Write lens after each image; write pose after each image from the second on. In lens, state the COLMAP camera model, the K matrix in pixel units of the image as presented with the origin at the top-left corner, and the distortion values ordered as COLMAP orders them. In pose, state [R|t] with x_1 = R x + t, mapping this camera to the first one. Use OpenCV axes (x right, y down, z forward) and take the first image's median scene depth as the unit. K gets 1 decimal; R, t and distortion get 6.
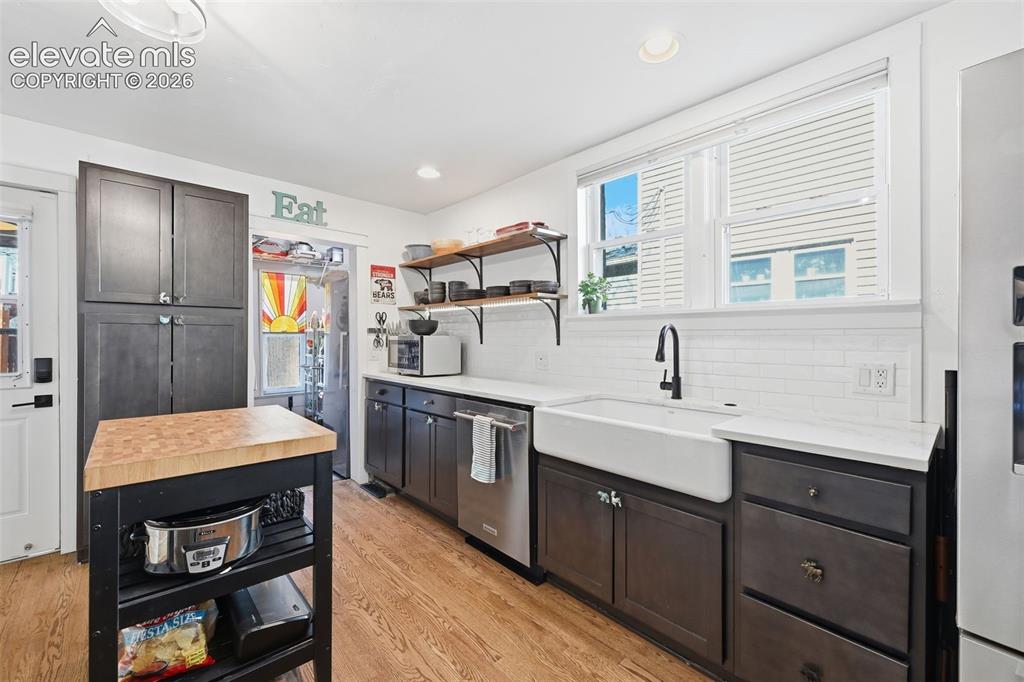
lens RADIAL K [[418.9, 0, 516.8], [0, 418.9, 342.1], [0, 0, 1]] dist [-0.000073, 0.000013]
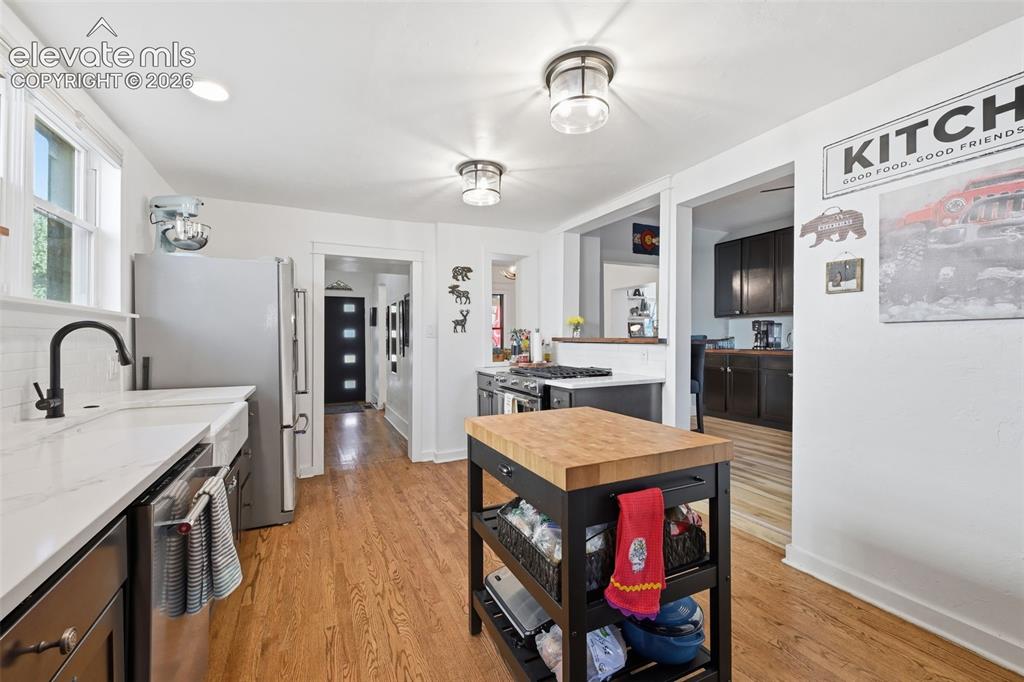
lens RADIAL K [[418.9, 0, 511.6], [0, 418.9, 341.1], [0, 0, 1]] dist [-0.000073, 0.000013]
pose [[-0.953510, -0.002750, 0.301348, -0.776520], [-0.002120, 0.999995, 0.002417, -0.007349], [-0.301353, 0.001666, -0.953511, 1.777083]]
